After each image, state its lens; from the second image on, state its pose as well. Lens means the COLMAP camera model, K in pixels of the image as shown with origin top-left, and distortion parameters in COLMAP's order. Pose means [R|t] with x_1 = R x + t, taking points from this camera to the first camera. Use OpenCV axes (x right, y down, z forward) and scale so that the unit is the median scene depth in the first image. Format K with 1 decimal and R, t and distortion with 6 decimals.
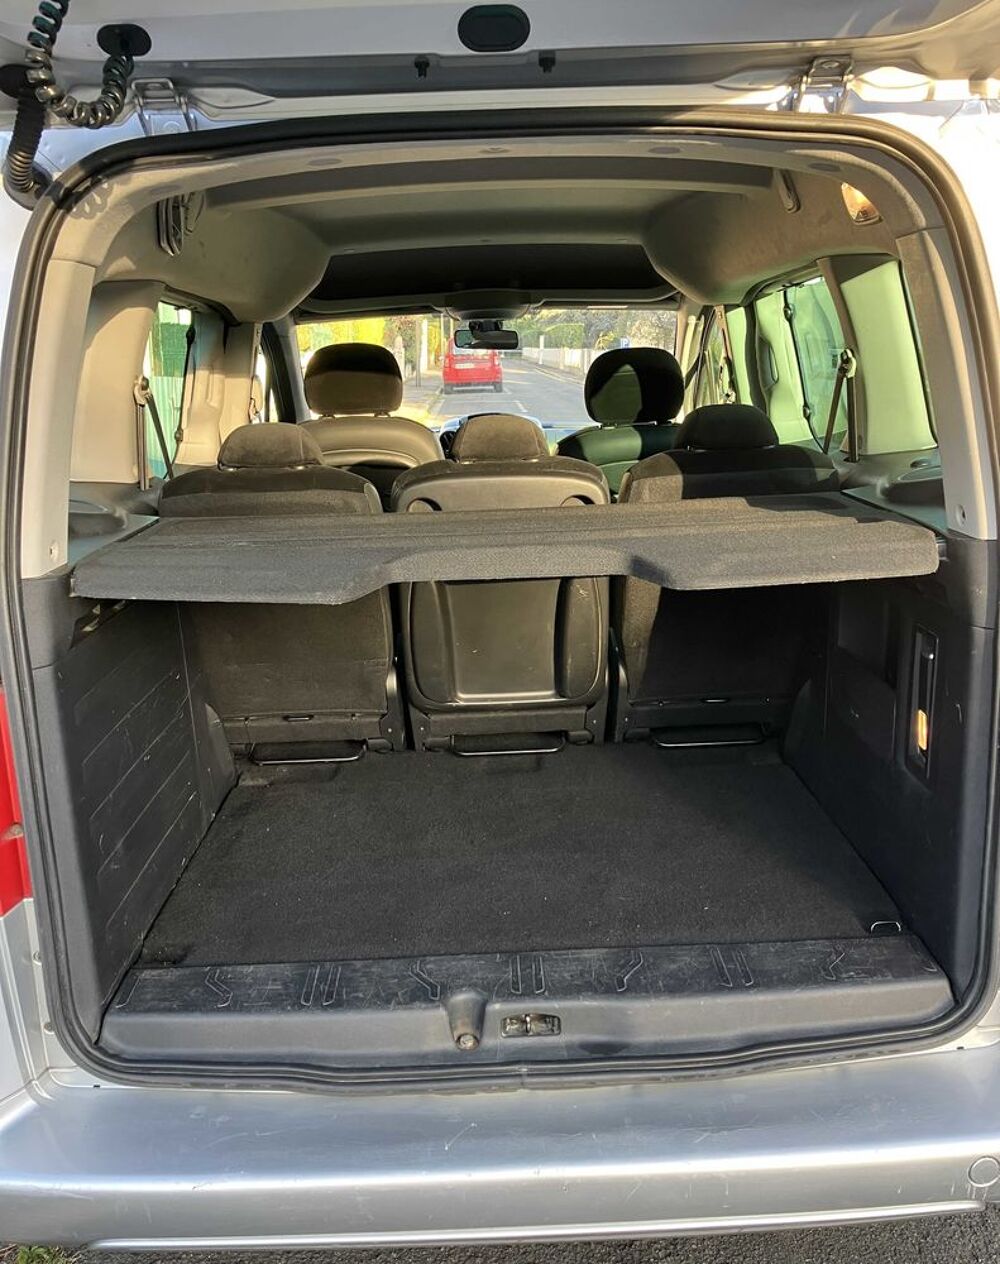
lens RADIAL K [[1085.1, 0, 517.2], [0, 1085.1, 686.2], [0, 0, 1]] dist [0.063813, 0.005058]
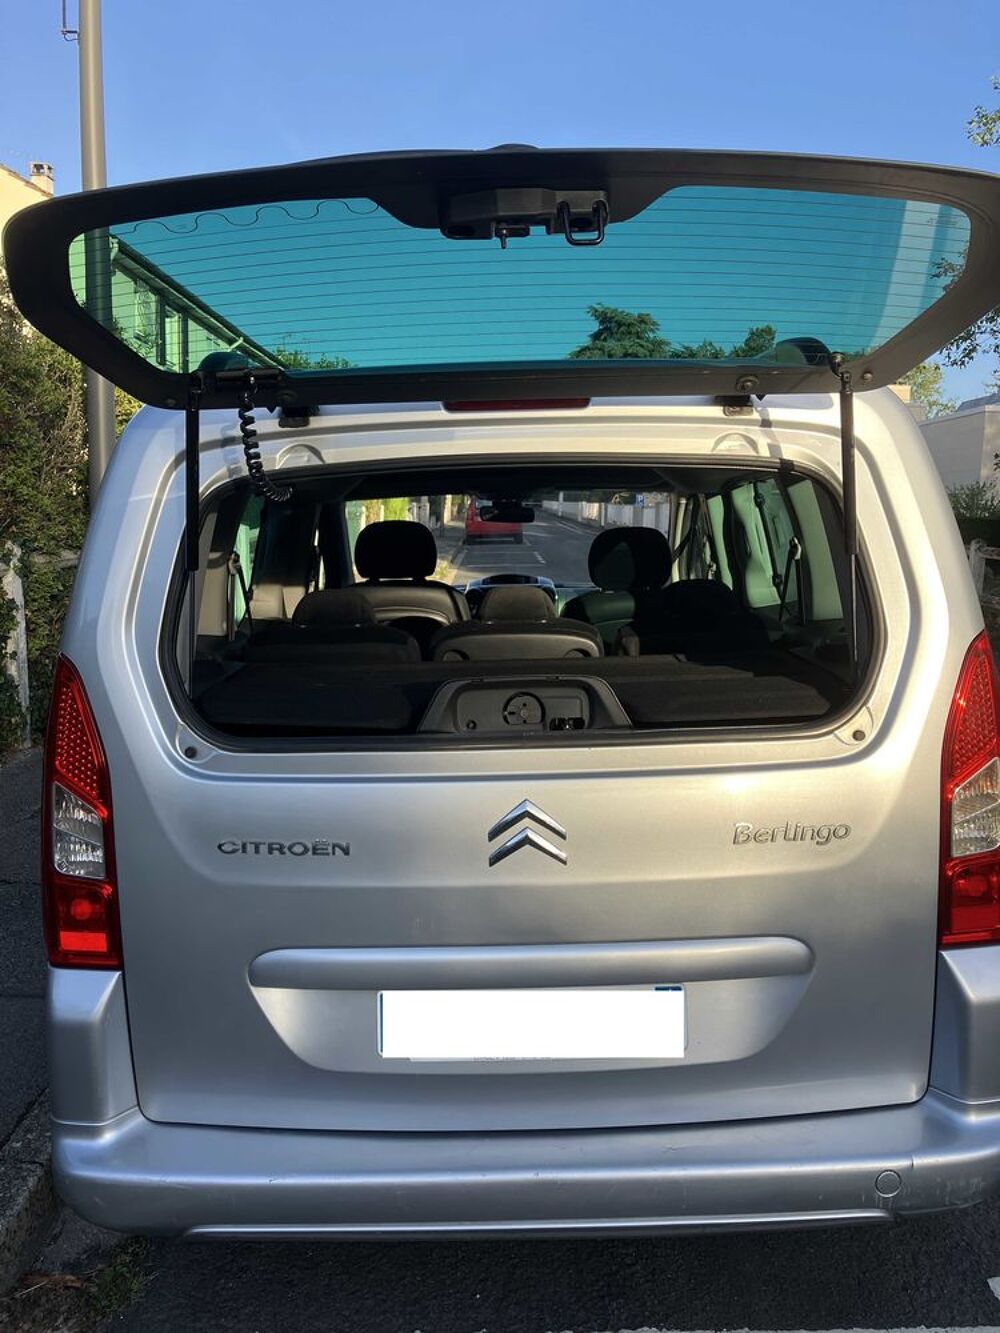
lens RADIAL K [[1093.3, 0, 500.0], [0, 1093.3, 667.6], [0, 0, 1]] dist [0.000882, 0.000238]
pose [[0.999393, 0.012641, -0.032458, 0.005446], [-0.017300, 0.988904, -0.147545, 0.024759], [0.030233, 0.148017, 0.988523, -0.183991]]
